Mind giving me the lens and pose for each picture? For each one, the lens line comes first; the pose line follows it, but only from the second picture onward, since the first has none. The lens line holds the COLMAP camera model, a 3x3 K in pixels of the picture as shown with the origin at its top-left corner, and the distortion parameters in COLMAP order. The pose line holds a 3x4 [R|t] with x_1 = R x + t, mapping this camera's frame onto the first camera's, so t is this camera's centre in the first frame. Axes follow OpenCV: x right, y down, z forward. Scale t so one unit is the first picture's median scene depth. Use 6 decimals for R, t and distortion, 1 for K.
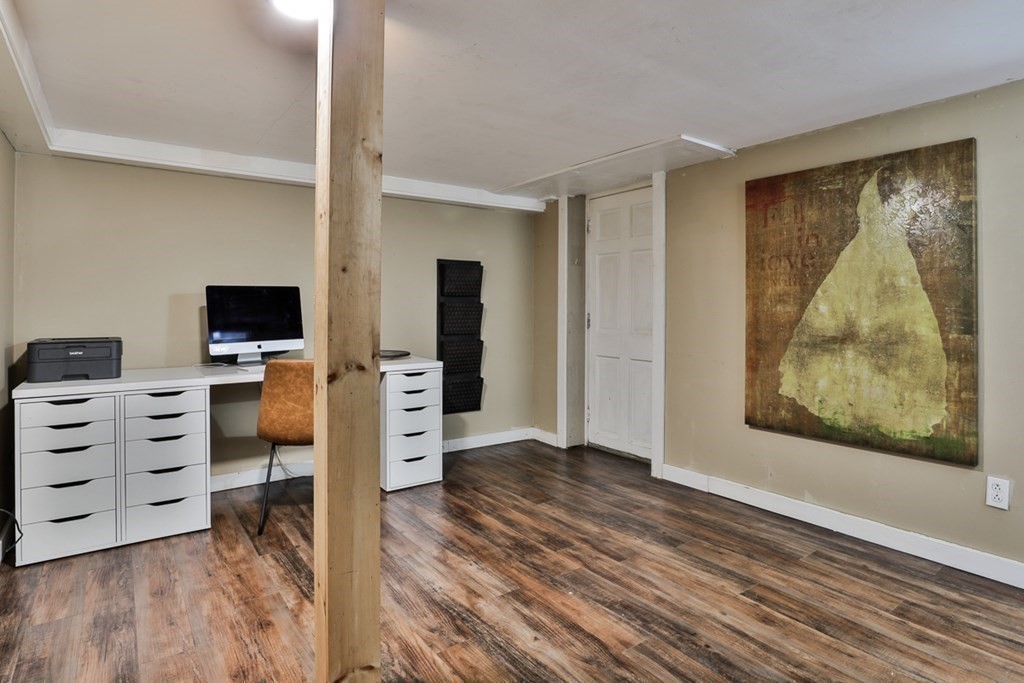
lens RADIAL K [[546.0, 0, 526.9], [0, 546.0, 308.9], [0, 0, 1]] dist [-0.025758, 0.001686]
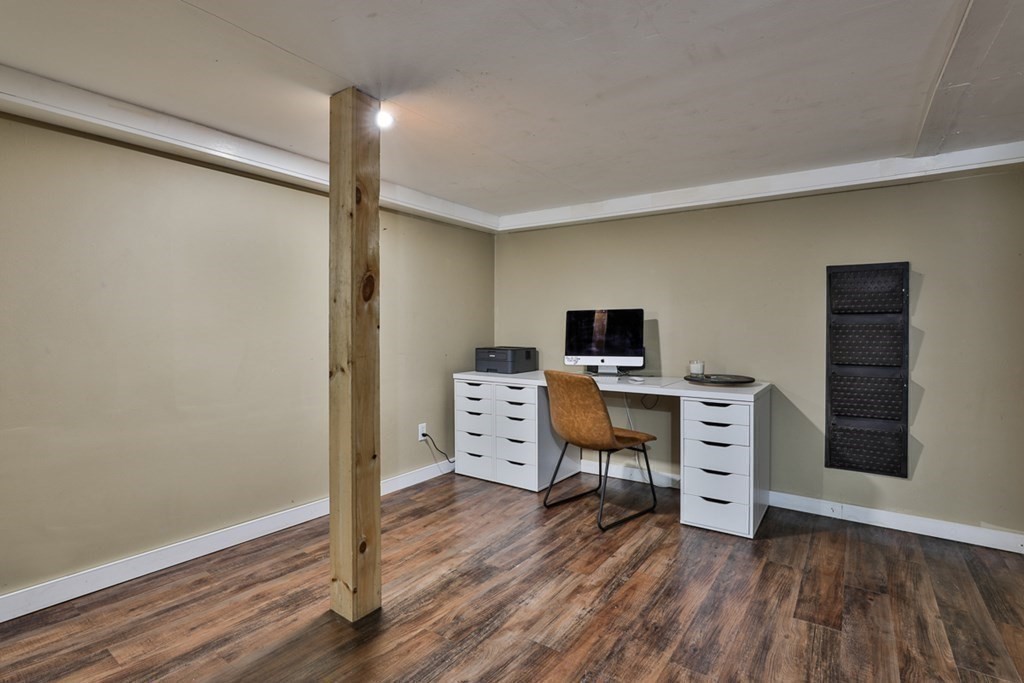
lens RADIAL K [[502.7, 0, 512.2], [0, 502.7, 336.2], [0, 0, 1]] dist [-0.036998, 0.006108]
pose [[0.307917, 0.017557, -0.951251, 0.609100], [-0.006428, 0.999845, 0.016373, -0.001245], [0.951391, 0.001073, 0.307982, 0.588644]]
